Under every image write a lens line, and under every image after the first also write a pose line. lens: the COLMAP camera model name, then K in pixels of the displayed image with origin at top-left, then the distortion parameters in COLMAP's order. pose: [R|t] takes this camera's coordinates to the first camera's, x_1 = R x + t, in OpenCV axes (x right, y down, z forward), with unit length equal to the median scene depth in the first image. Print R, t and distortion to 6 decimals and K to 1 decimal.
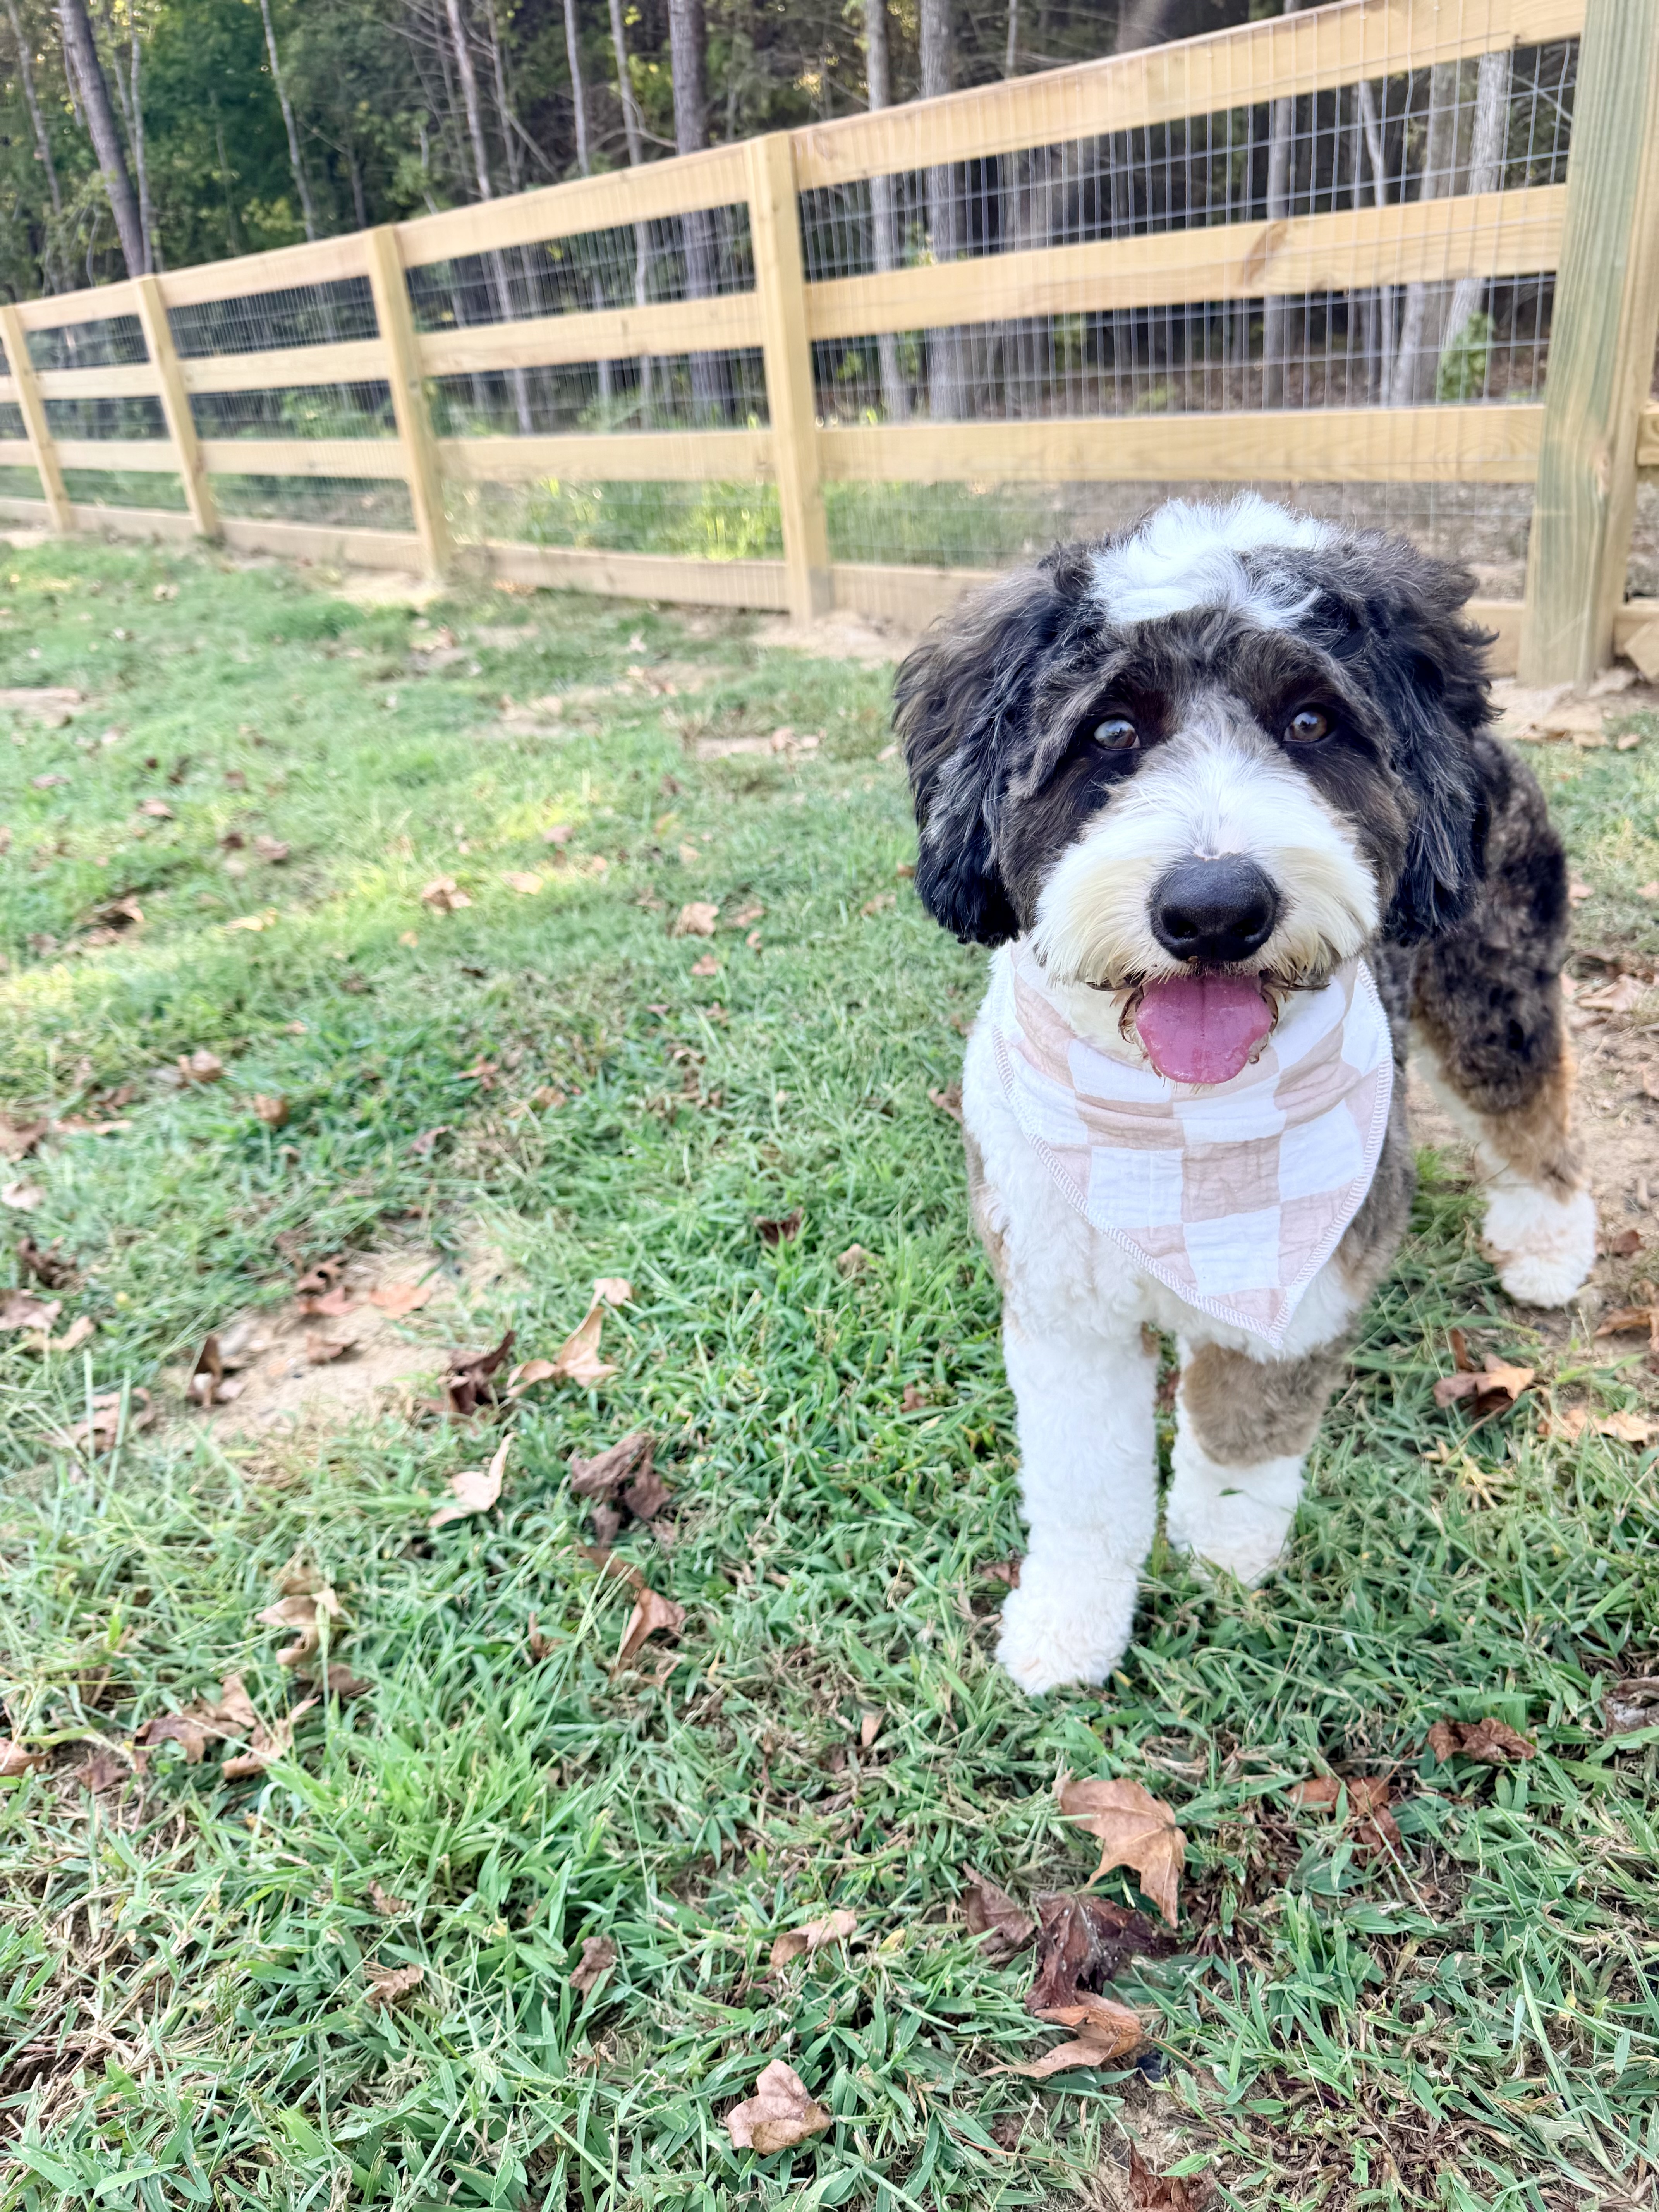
lens RADIAL K [[1570.5, 0, 829.5], [0, 1570.5, 1106.0], [0, 0, 1]] dist [0.039246, -0.085976]
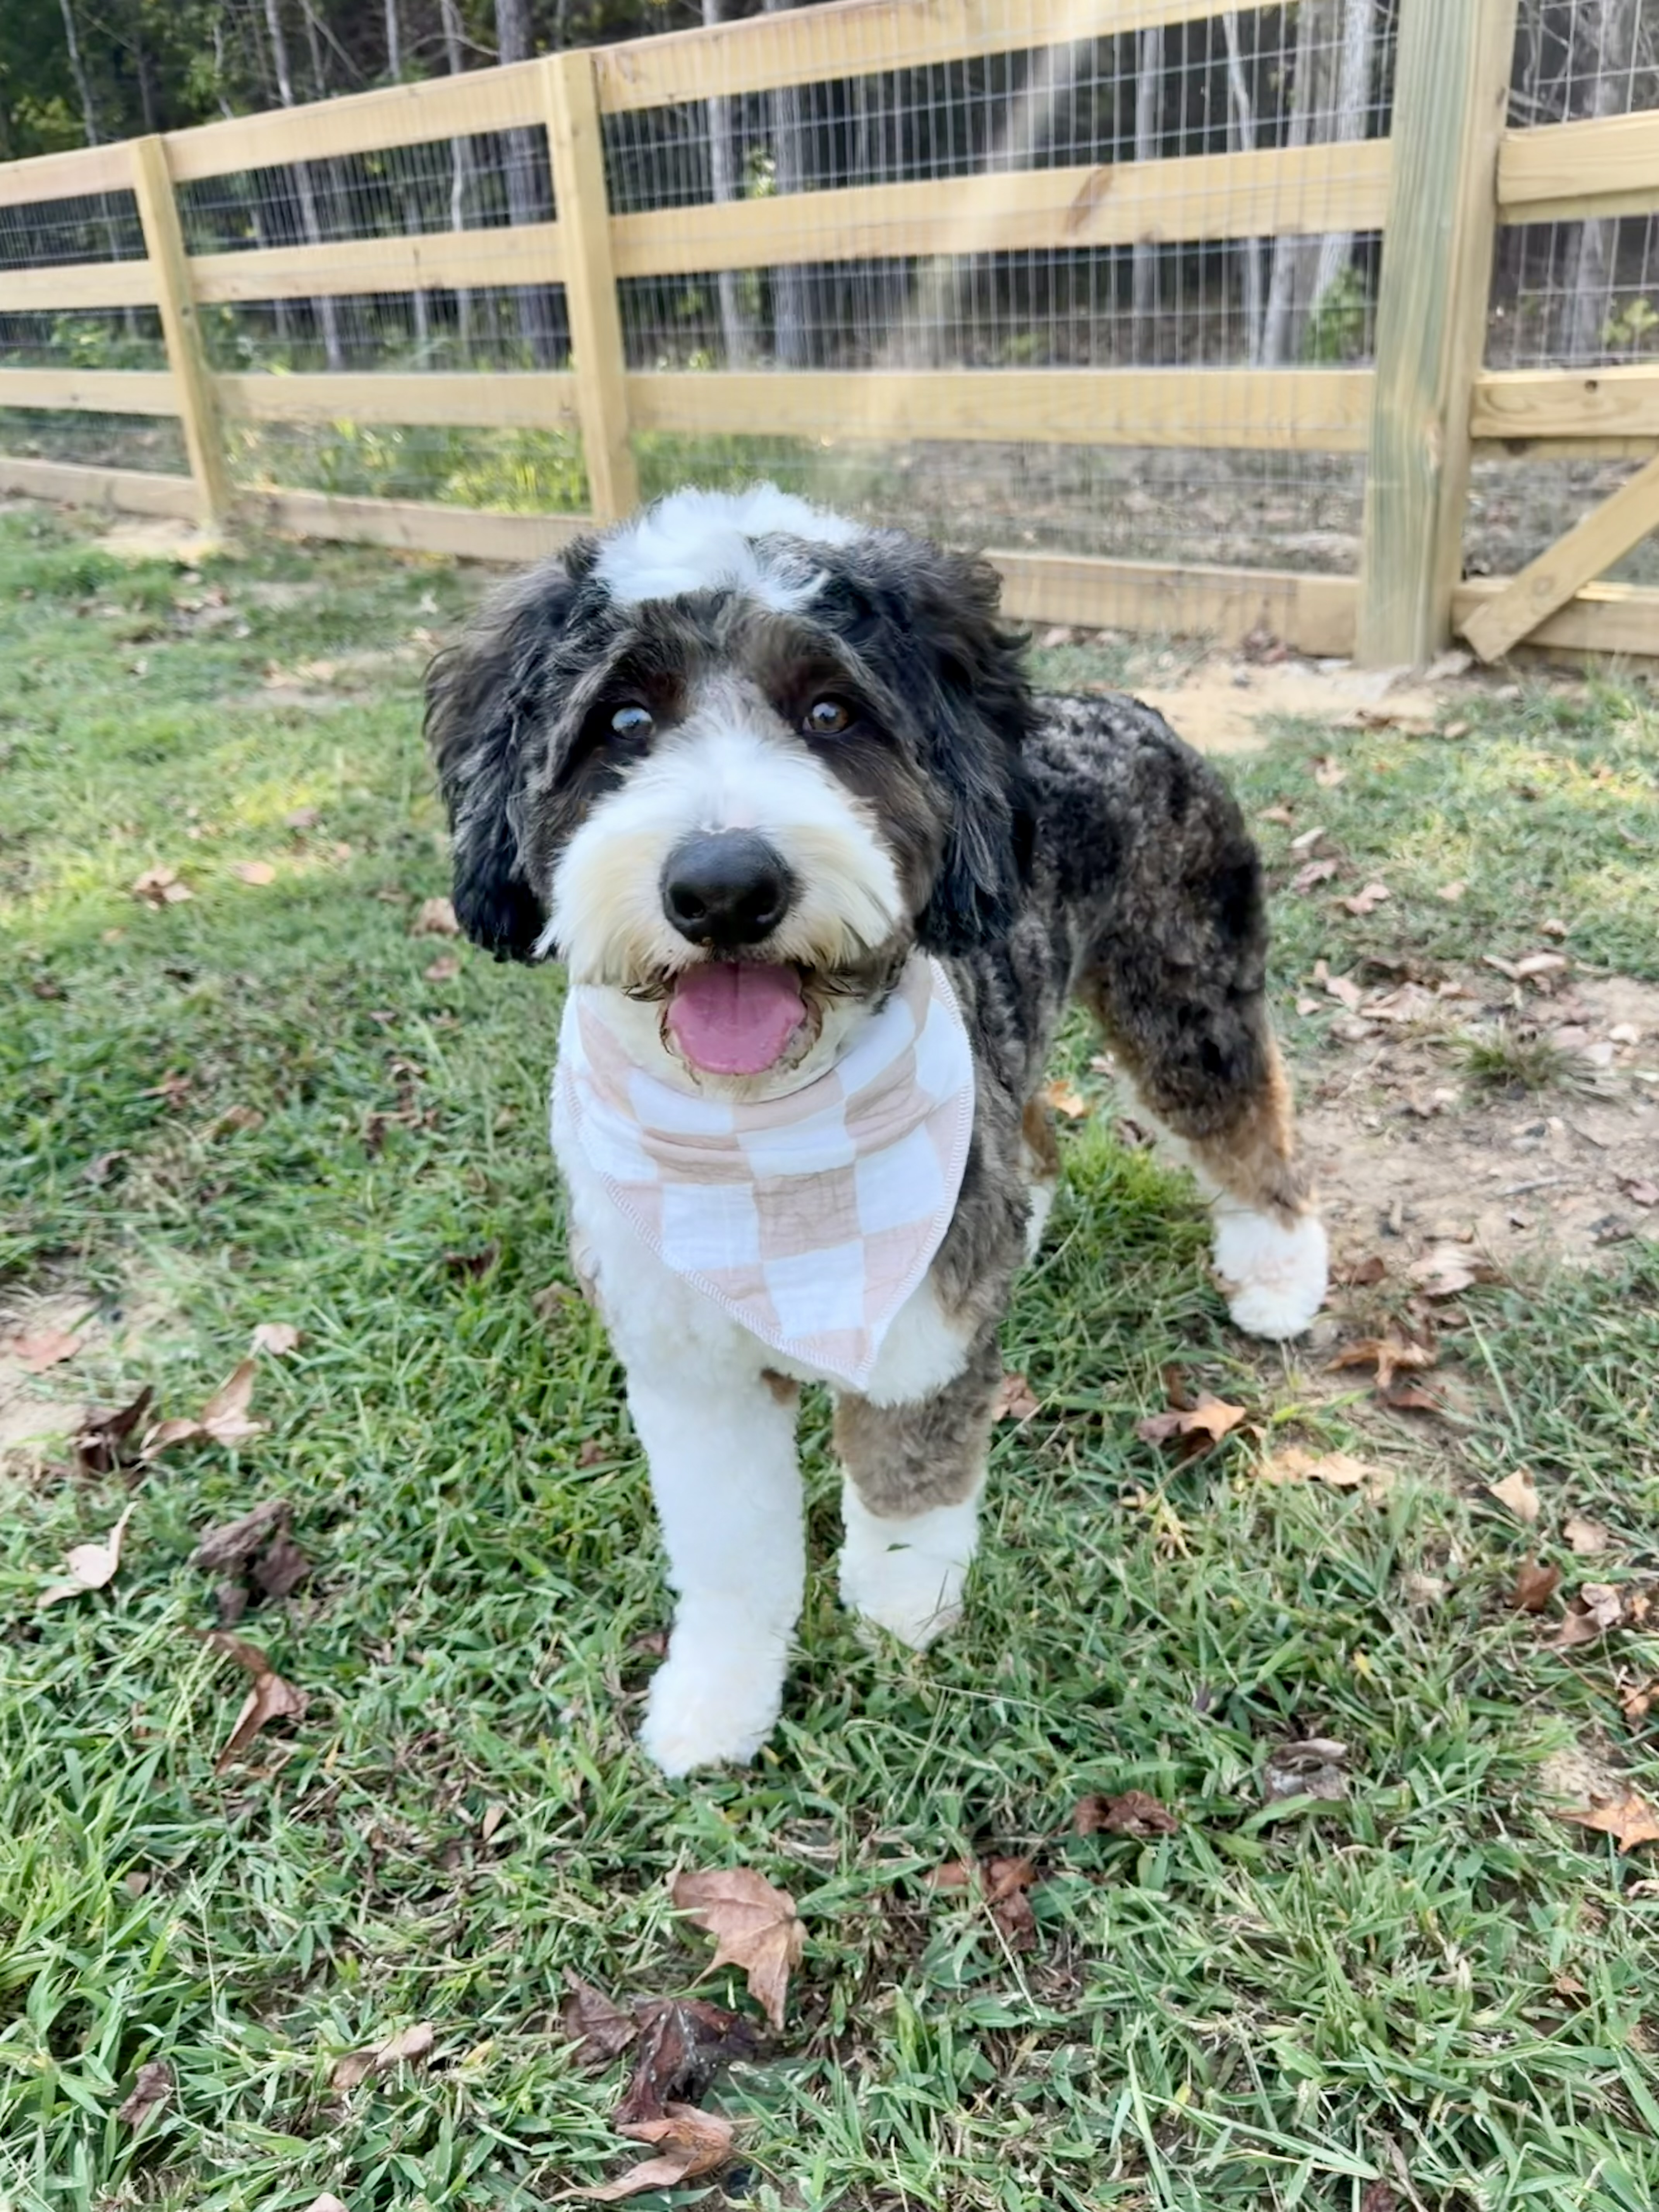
lens RADIAL K [[1742.6, 0, 829.5], [0, 1742.6, 1106.0], [0, 0, 1]] dist [-0.013215, -0.005438]
pose [[0.997178, -0.004251, 0.074948, 0.129114], [0.004655, 0.999976, -0.005216, -0.008802], [-0.074924, 0.005550, 0.997174, -0.011366]]
